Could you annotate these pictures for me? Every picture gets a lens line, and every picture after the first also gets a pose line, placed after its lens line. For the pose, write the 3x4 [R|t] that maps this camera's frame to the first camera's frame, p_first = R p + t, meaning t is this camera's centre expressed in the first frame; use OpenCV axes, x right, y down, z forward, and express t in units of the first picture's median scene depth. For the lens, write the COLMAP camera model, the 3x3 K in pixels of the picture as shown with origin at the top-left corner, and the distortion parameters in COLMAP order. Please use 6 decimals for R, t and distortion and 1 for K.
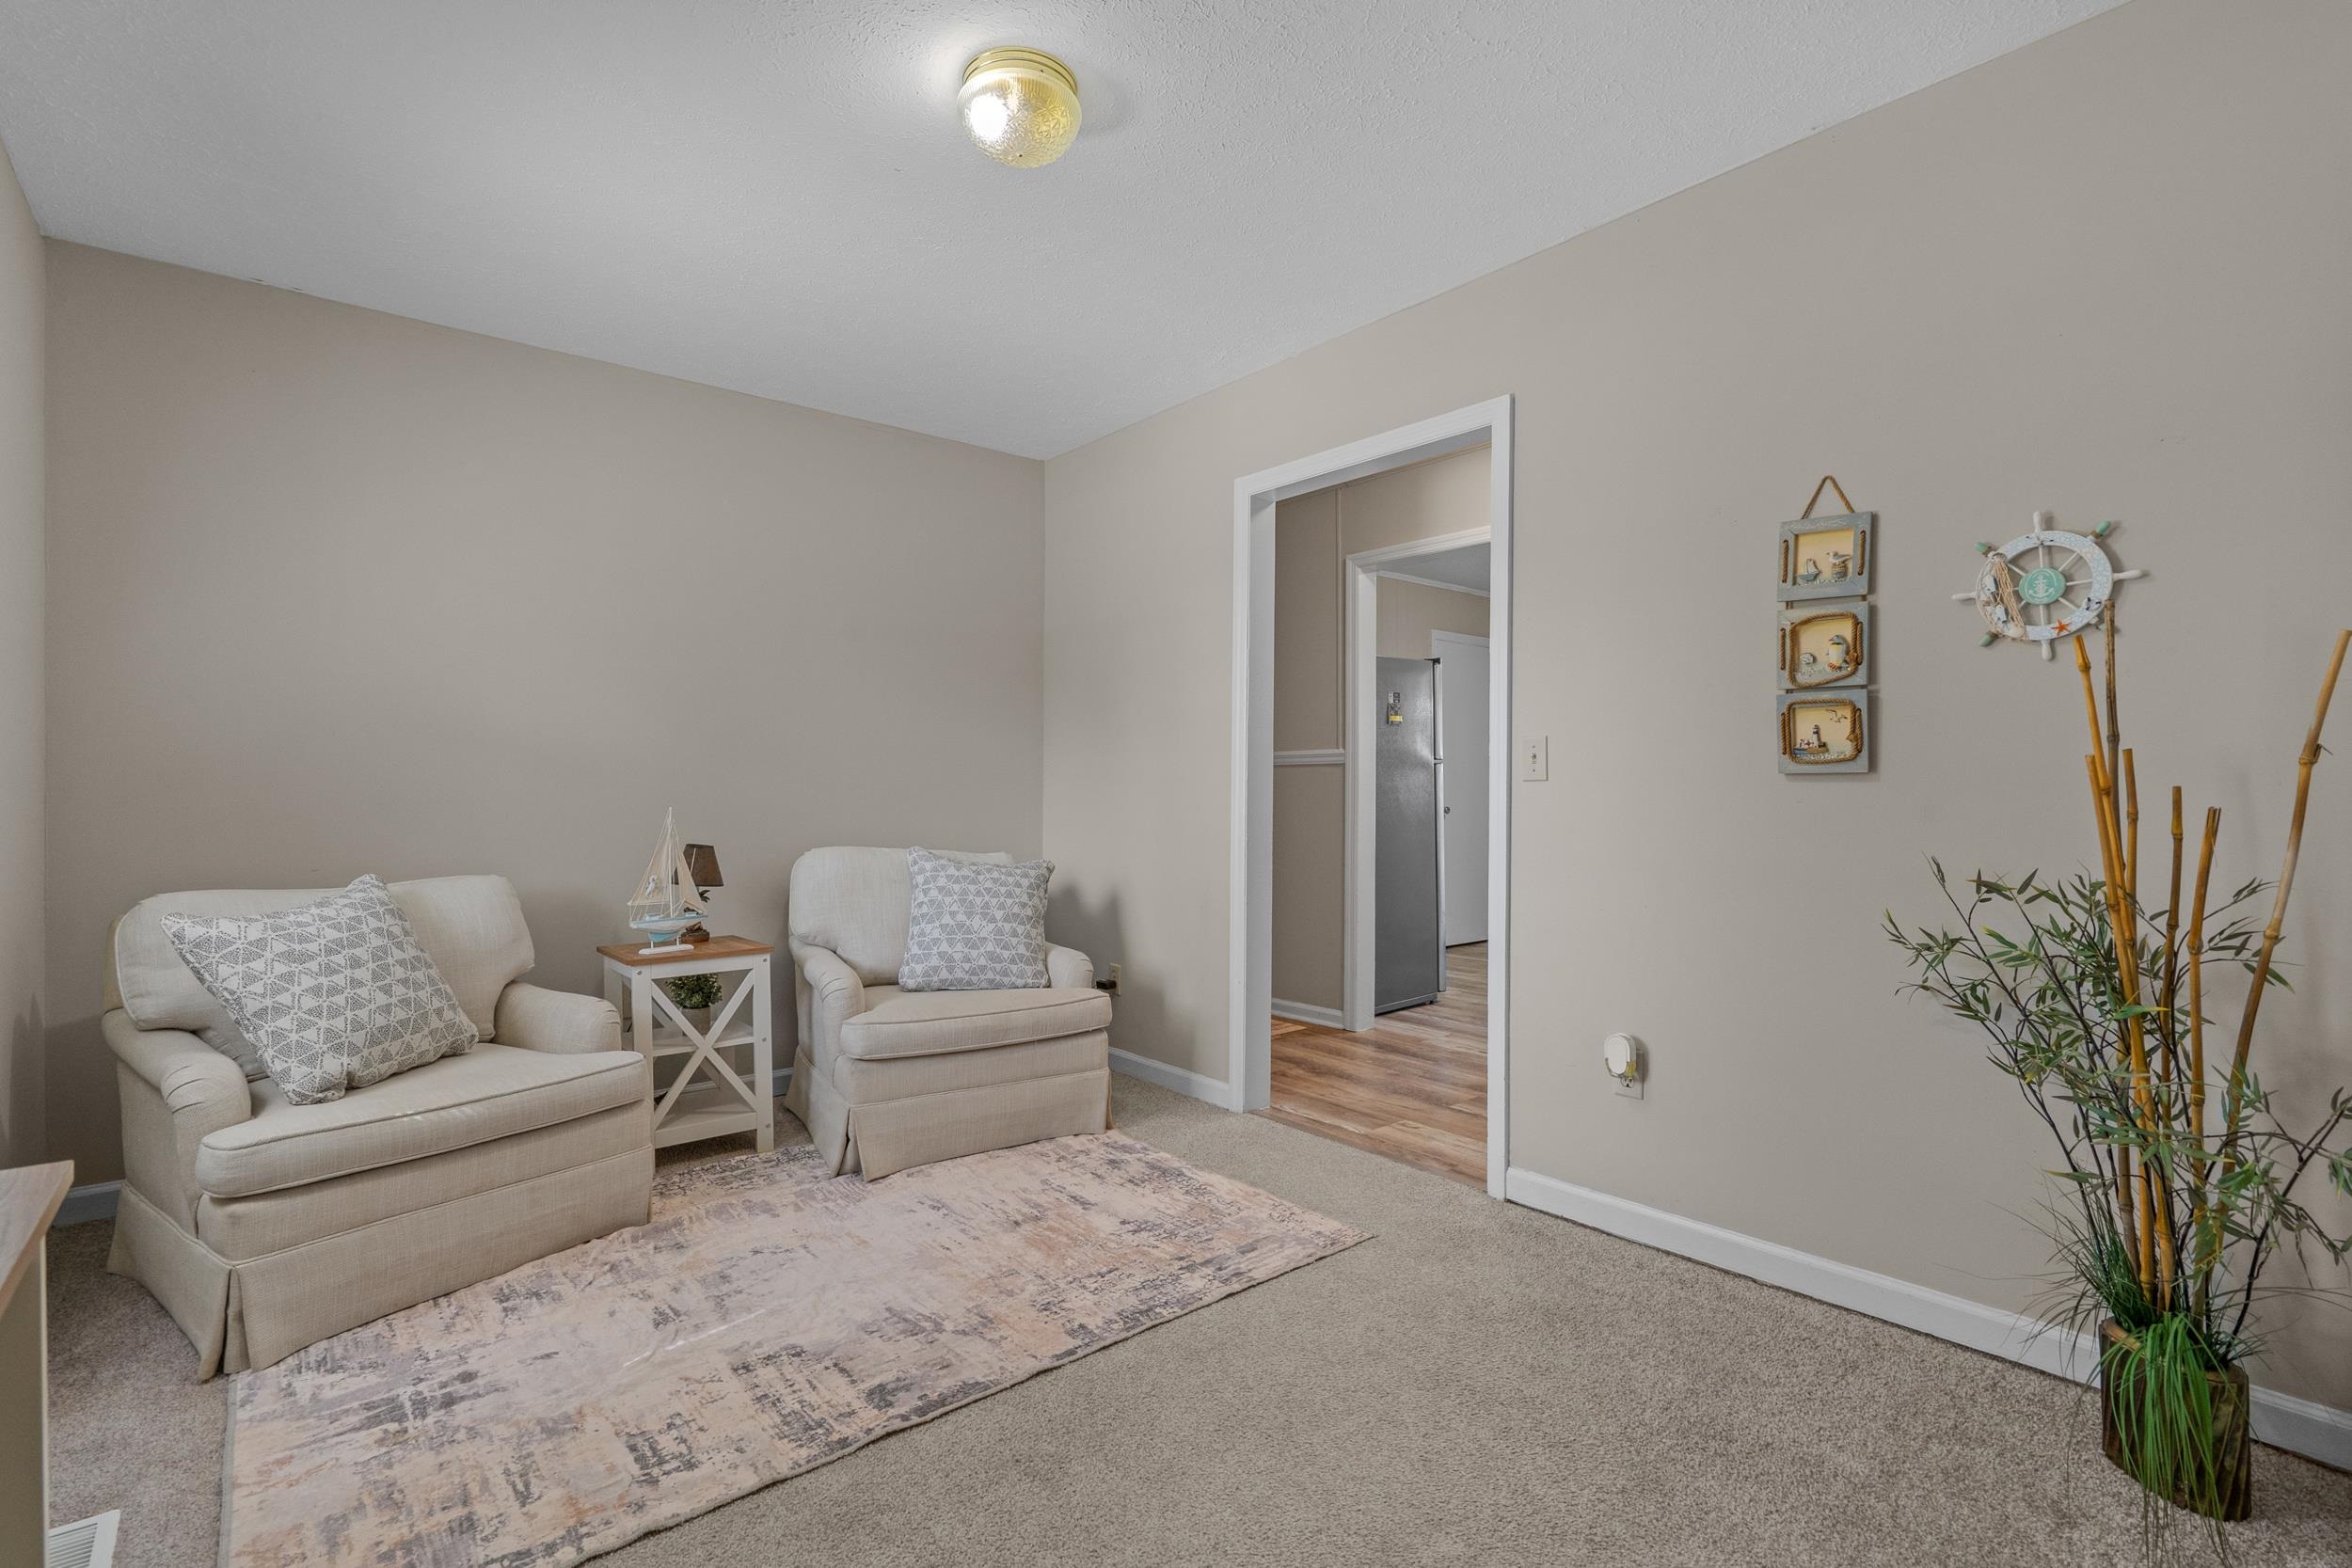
lens RADIAL K [[1075.9, 0, 1187.4], [0, 1075.9, 808.8], [0, 0, 1]] dist [-0.002833, -0.000297]
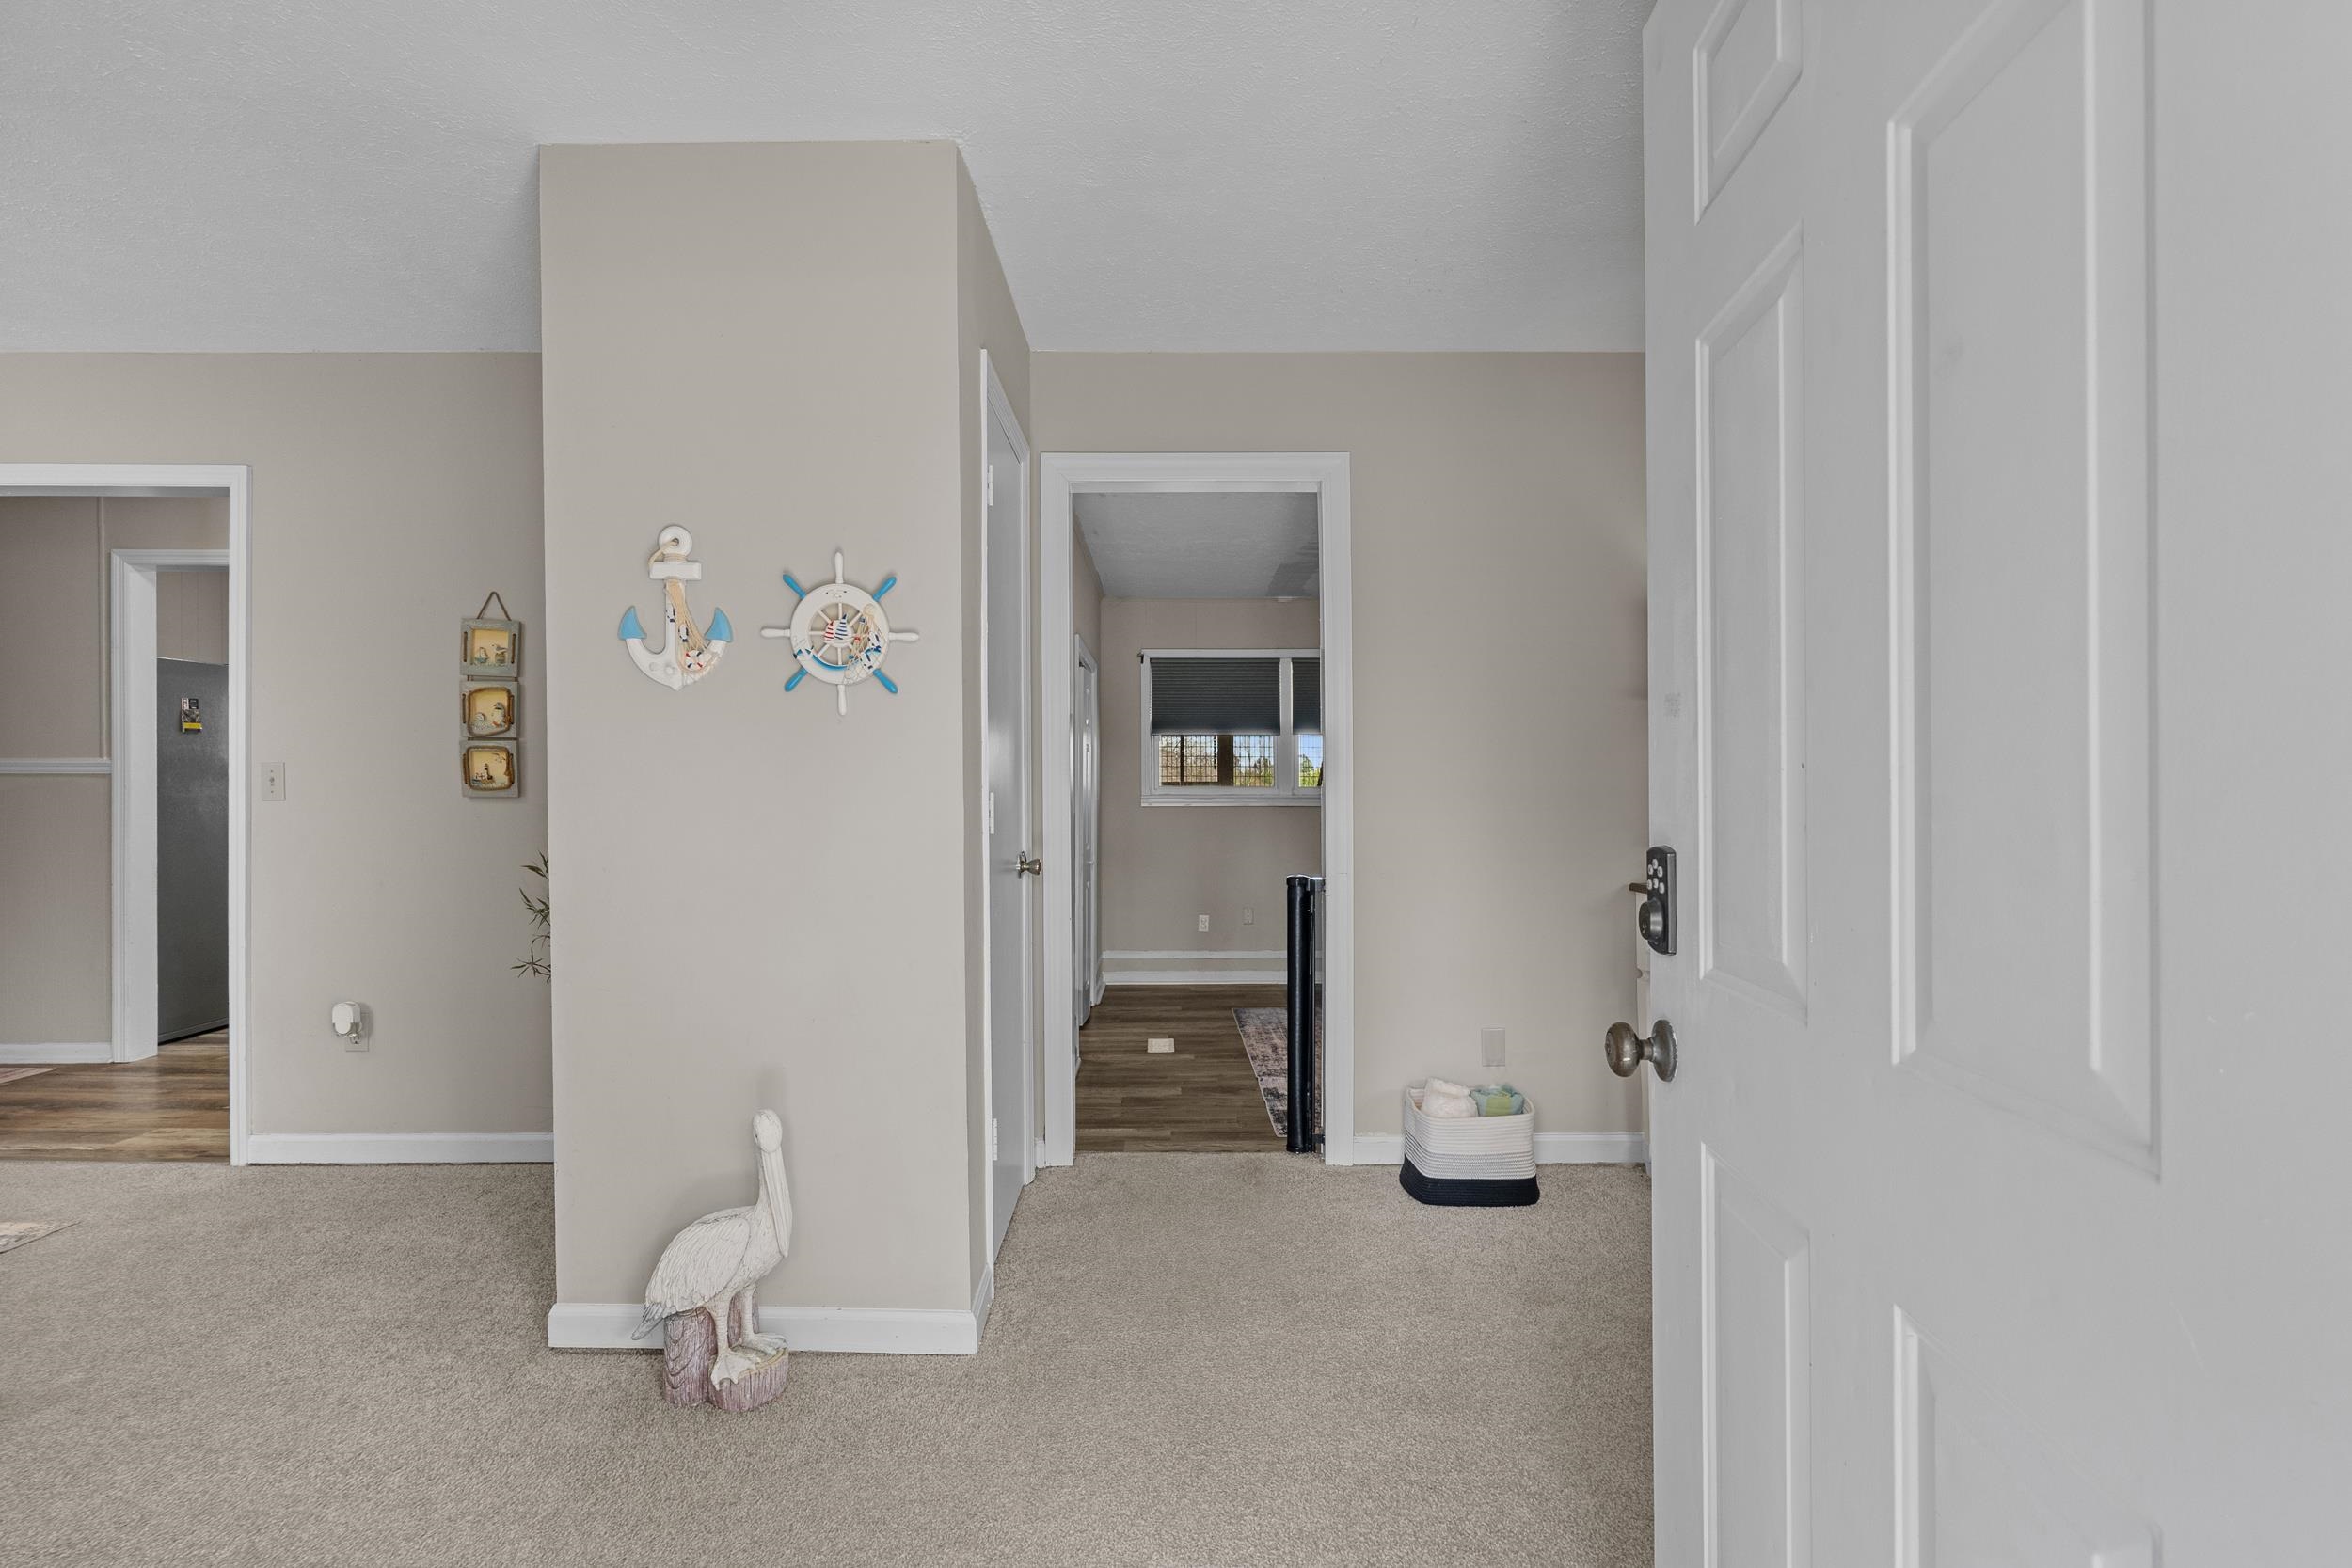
lens RADIAL K [[1075.9, 0, 1163.0], [0, 1075.9, 797.4], [0, 0, 1]] dist [-0.002833, -0.000297]
pose [[0.654694, -0.008087, 0.755851, 0.089342], [0.014235, 0.999897, -0.001632, -0.017054], [-0.755760, 0.011828, 0.654742, -0.618514]]
